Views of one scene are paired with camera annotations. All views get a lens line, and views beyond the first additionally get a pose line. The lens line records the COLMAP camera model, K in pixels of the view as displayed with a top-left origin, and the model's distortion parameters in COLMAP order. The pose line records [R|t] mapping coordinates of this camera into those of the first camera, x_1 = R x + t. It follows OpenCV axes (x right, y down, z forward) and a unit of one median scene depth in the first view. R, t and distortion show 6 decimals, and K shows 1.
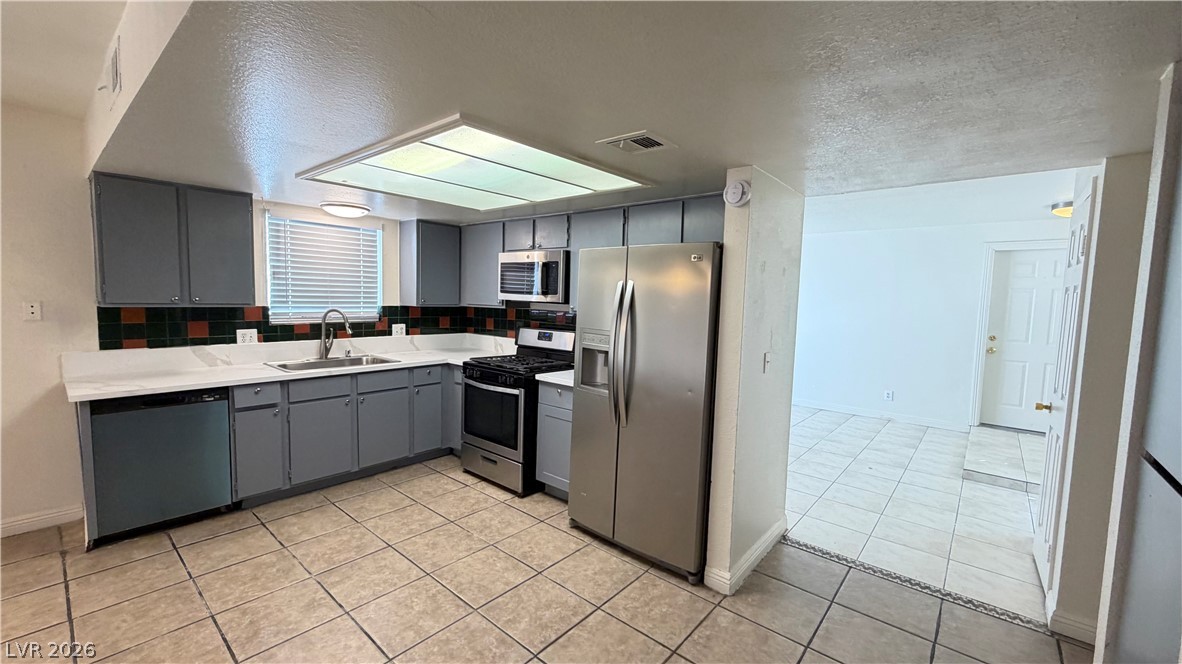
lens RADIAL K [[471.0, 0, 588.3], [0, 471.0, 331.8], [0, 0, 1]] dist [-0.000039, -0.000325]
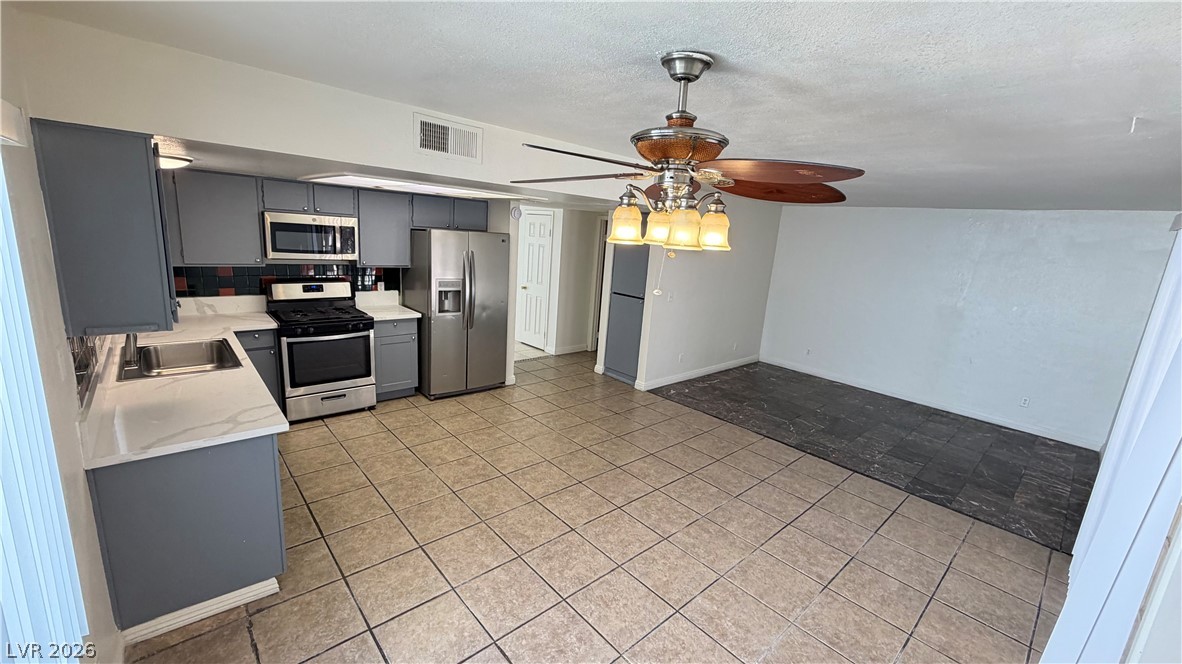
lens RADIAL K [[471.0, 0, 588.3], [0, 471.0, 331.8], [0, 0, 1]] dist [-0.000039, -0.000325]
pose [[0.132374, -0.228029, 0.964614, -1.276342], [0.007005, 0.973369, 0.229137, -0.163777], [-0.991175, -0.023575, 0.130446, 0.216330]]
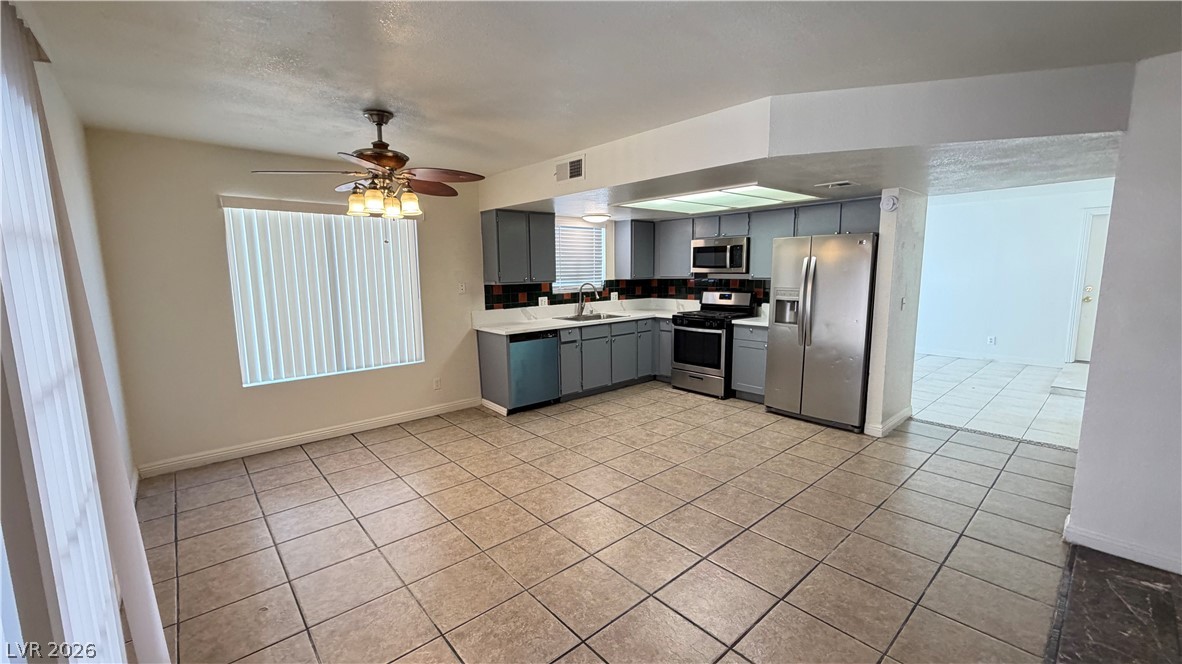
lens RADIAL K [[471.0, 0, 588.3], [0, 471.0, 331.8], [0, 0, 1]] dist [-0.000039, -0.000325]
pose [[0.988597, -0.020973, -0.149115, -0.335195], [0.029407, 0.998076, 0.054582, 0.029688], [0.147683, -0.058344, 0.987312, -0.568615]]
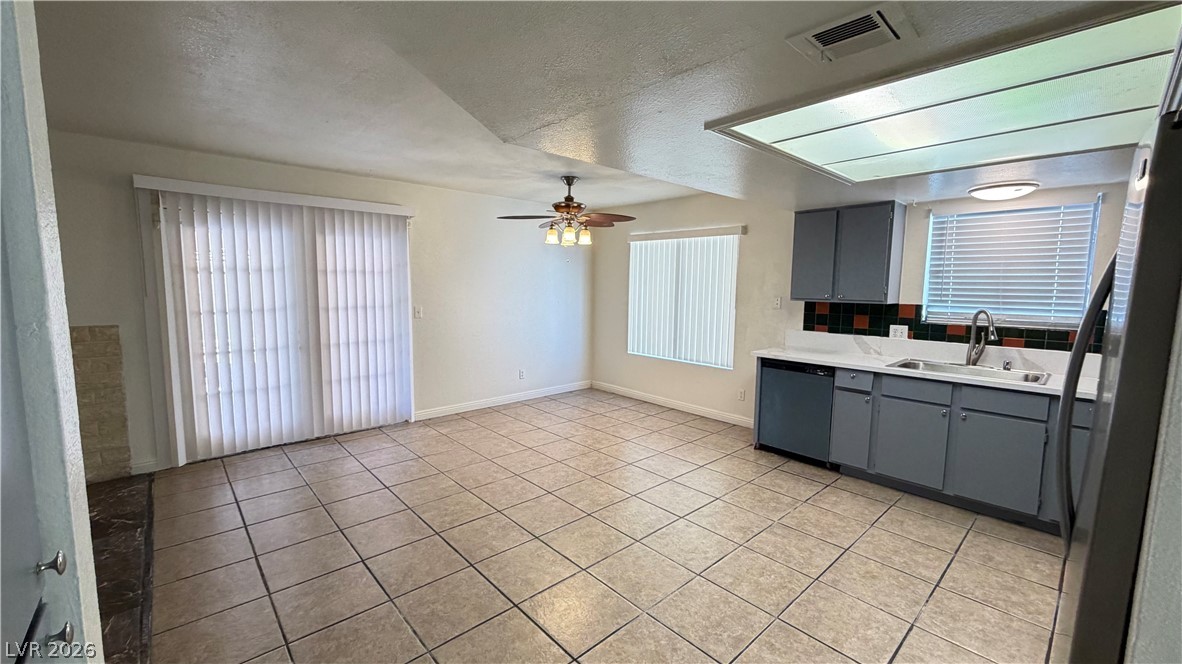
lens RADIAL K [[475.6, 0, 591.0], [0, 475.6, 332.0], [0, 0, 1]] dist [-0.000939, -0.000126]
pose [[-0.122457, 0.072950, -0.989789, 0.445837], [-0.091584, 0.992209, 0.084459, -0.017160], [0.988239, 0.100991, -0.114822, 0.425221]]
